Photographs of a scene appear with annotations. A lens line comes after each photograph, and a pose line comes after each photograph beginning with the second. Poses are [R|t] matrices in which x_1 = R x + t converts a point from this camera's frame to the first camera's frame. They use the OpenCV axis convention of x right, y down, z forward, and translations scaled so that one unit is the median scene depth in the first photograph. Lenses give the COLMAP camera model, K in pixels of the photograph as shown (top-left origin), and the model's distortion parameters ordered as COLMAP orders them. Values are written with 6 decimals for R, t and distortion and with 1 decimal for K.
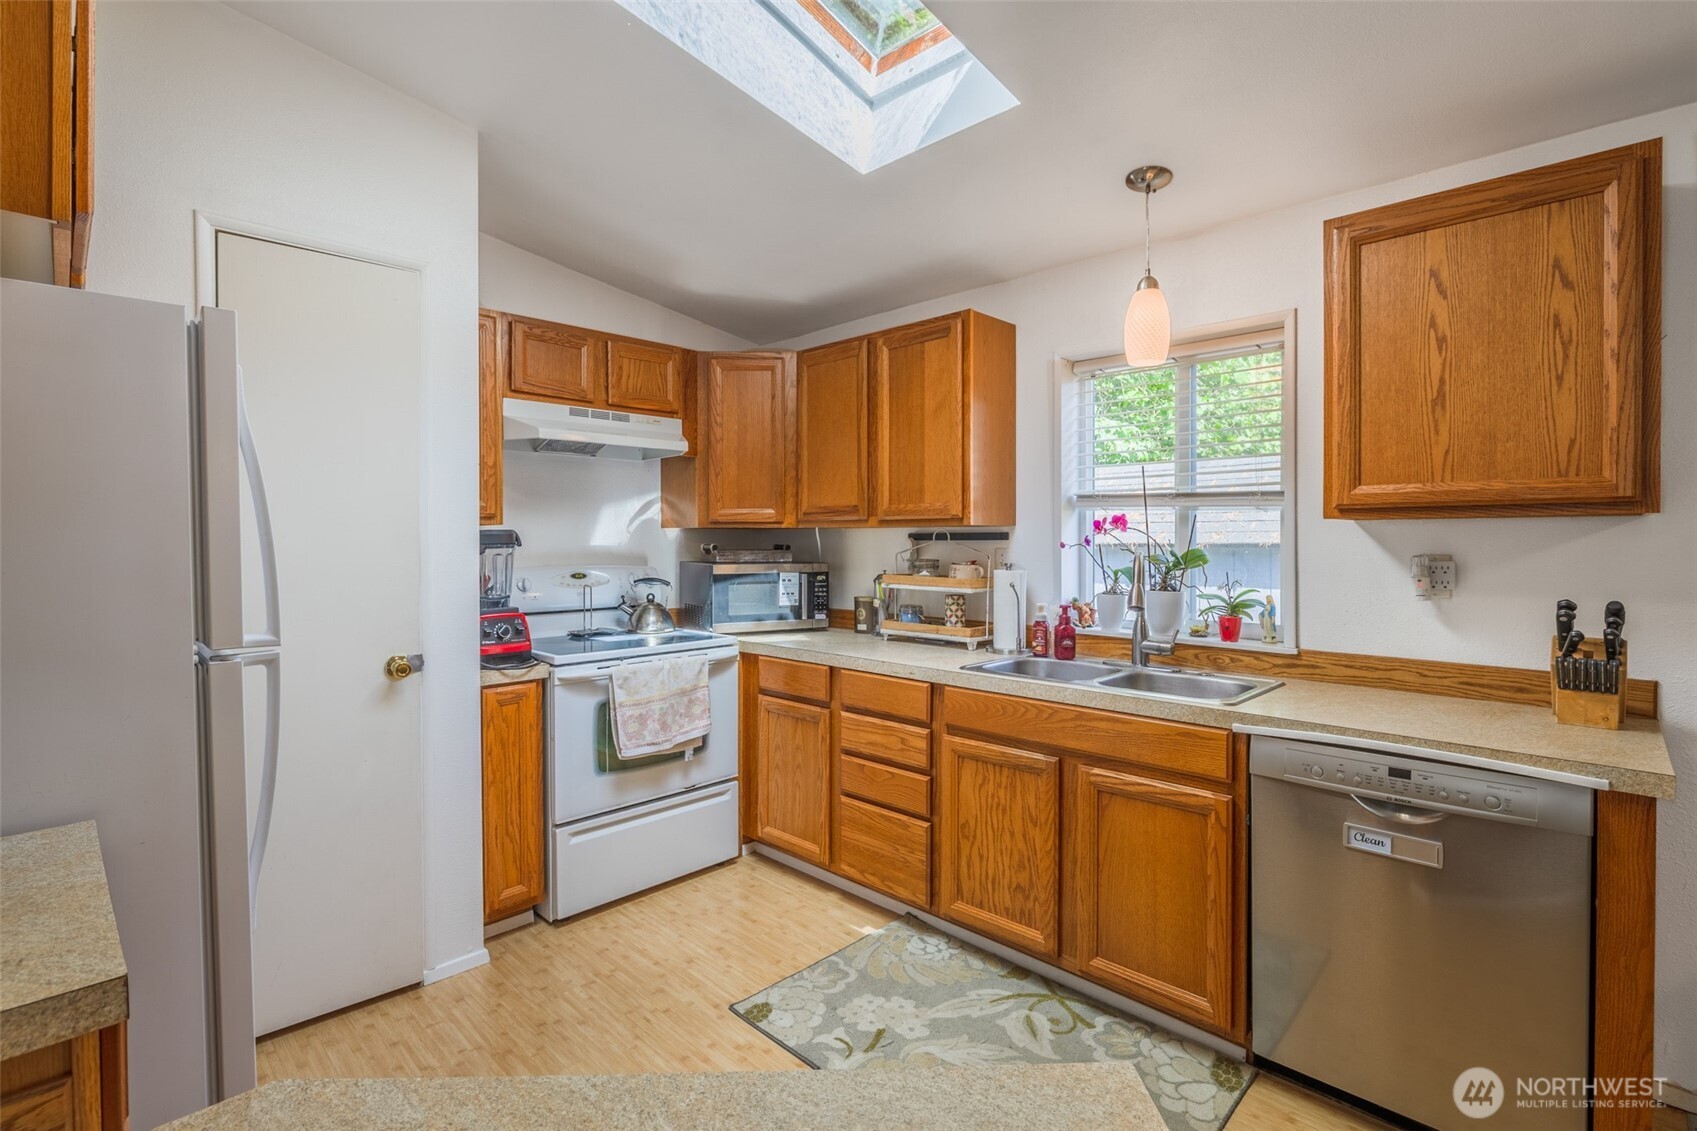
lens RADIAL K [[794.8, 0, 847.2], [0, 794.8, 546.1], [0, 0, 1]] dist [0.000149, 0.000027]
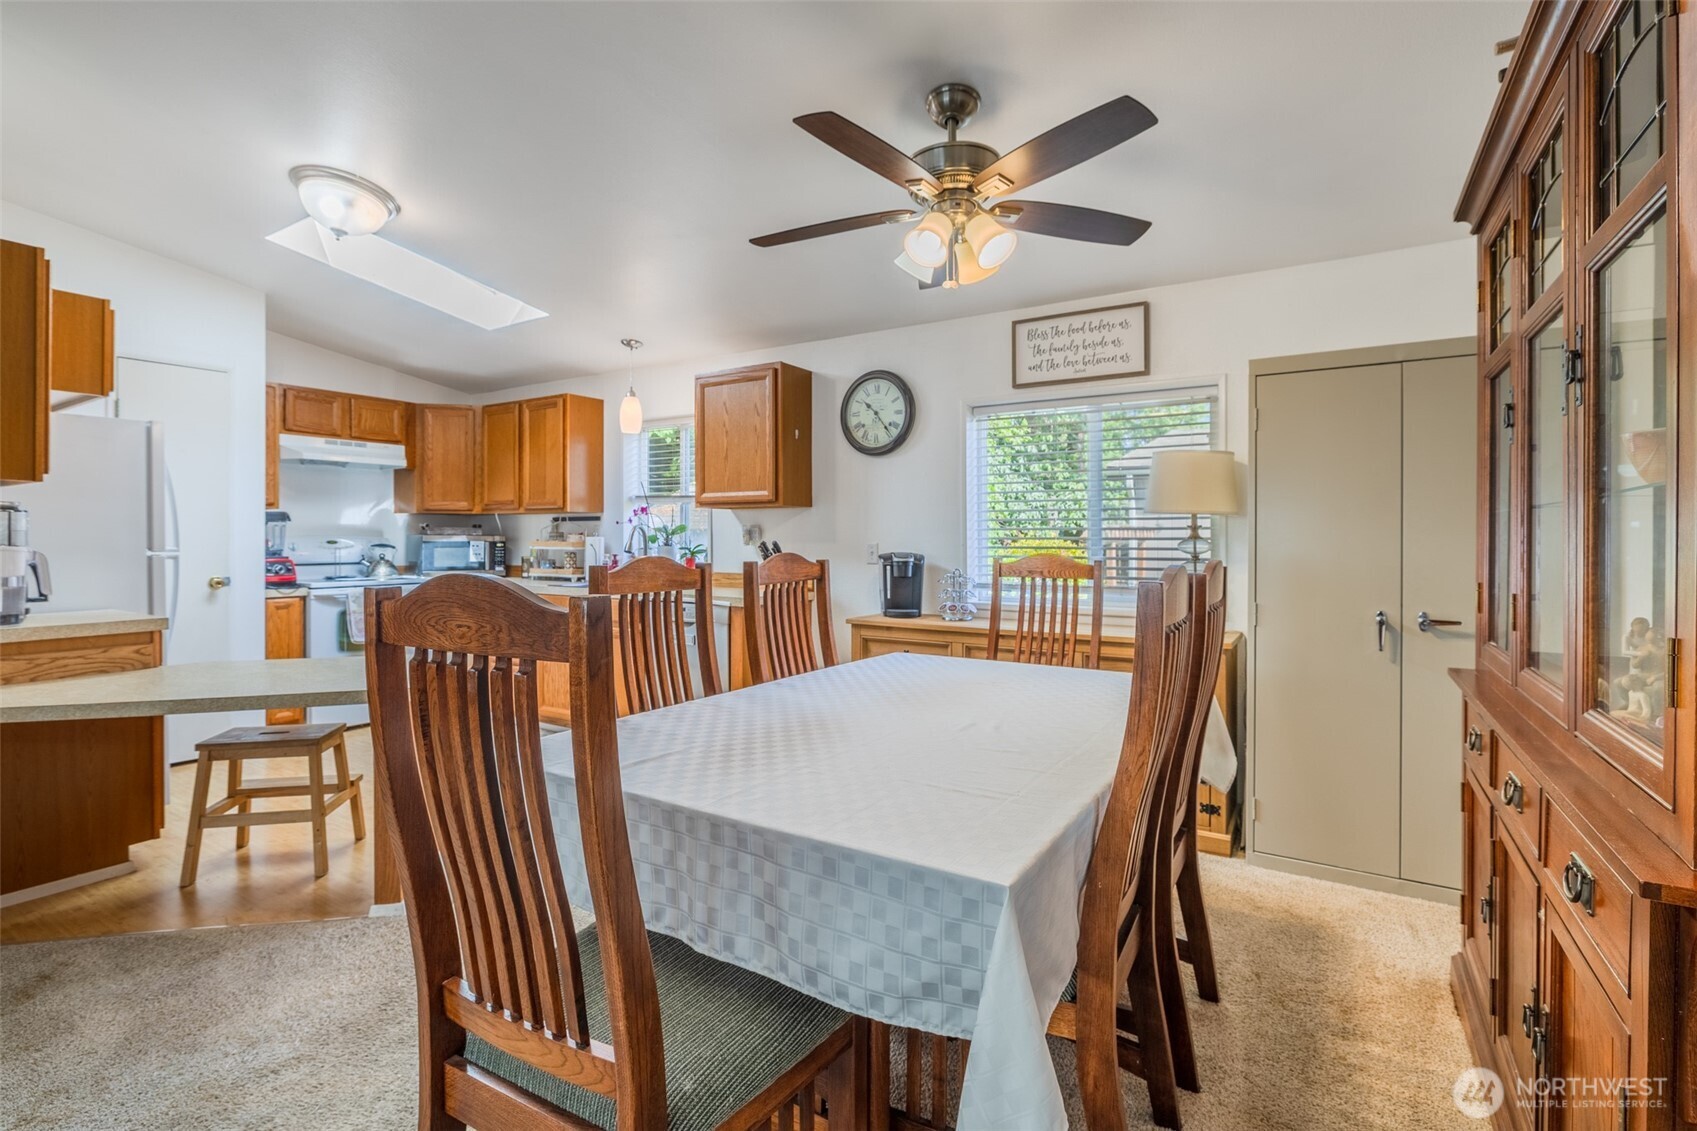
lens RADIAL K [[781.1, 0, 848.9], [0, 781.1, 537.6], [0, 0, 1]] dist [-0.019249, -0.000195]
pose [[0.975556, 0.000680, 0.219751, 0.355692], [0.000966, 0.999972, -0.007380, 0.042412], [-0.219750, 0.007411, 0.975528, -0.798346]]
